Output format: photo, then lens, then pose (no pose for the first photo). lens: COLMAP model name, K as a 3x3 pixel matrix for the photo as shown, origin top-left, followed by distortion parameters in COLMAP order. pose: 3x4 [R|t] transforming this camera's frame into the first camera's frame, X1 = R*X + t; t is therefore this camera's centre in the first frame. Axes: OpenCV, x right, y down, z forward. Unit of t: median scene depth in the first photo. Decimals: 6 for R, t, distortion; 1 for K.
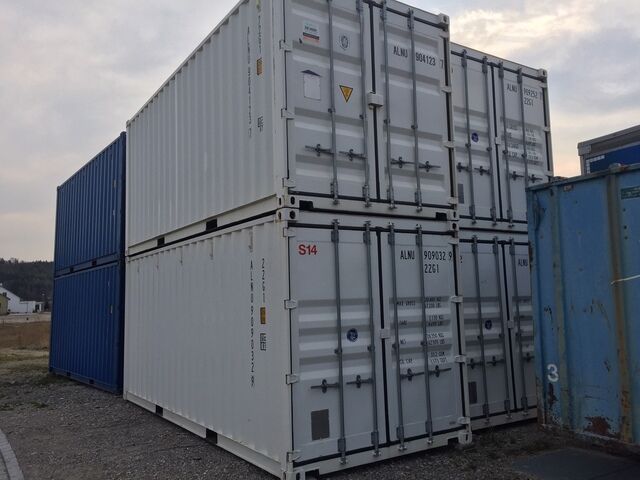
lens RADIAL K [[557.5, 0, 320.0], [0, 557.5, 240.0], [0, 0, 1]] dist [0.011296, 0.001886]
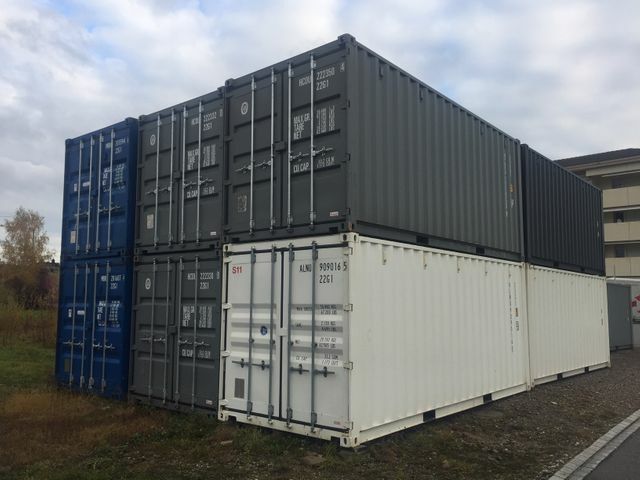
lens RADIAL K [[520.3, 0, 320.0], [0, 520.3, 240.0], [0, 0, 1]] dist [0.018073, 0.001782]
pose [[0.307697, -0.074012, -0.948602, 1.245761], [0.097619, 0.994165, -0.045903, 0.021661], [0.946464, -0.078477, 0.313126, 0.708007]]
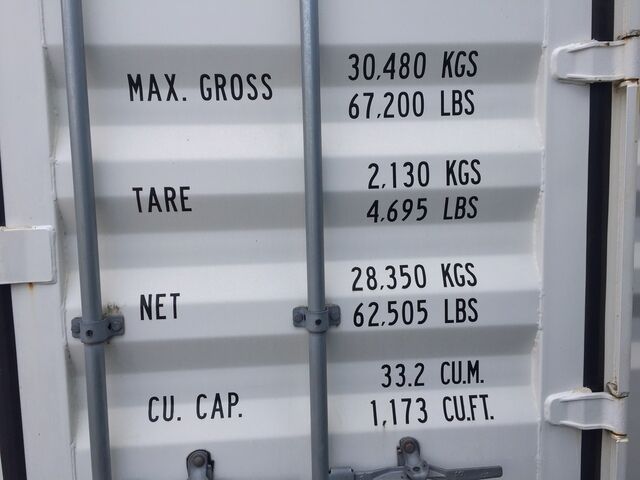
lens RADIAL K [[557.5, 0, 320.0], [0, 557.5, 240.0], [0, 0, 1]] dist [0.011296, 0.001886]
pose [[0.870168, 0.059333, -0.489170, 0.277682], [0.052744, 0.975806, 0.212183, 0.126798], [0.489924, -0.210436, 0.845985, 0.876169]]
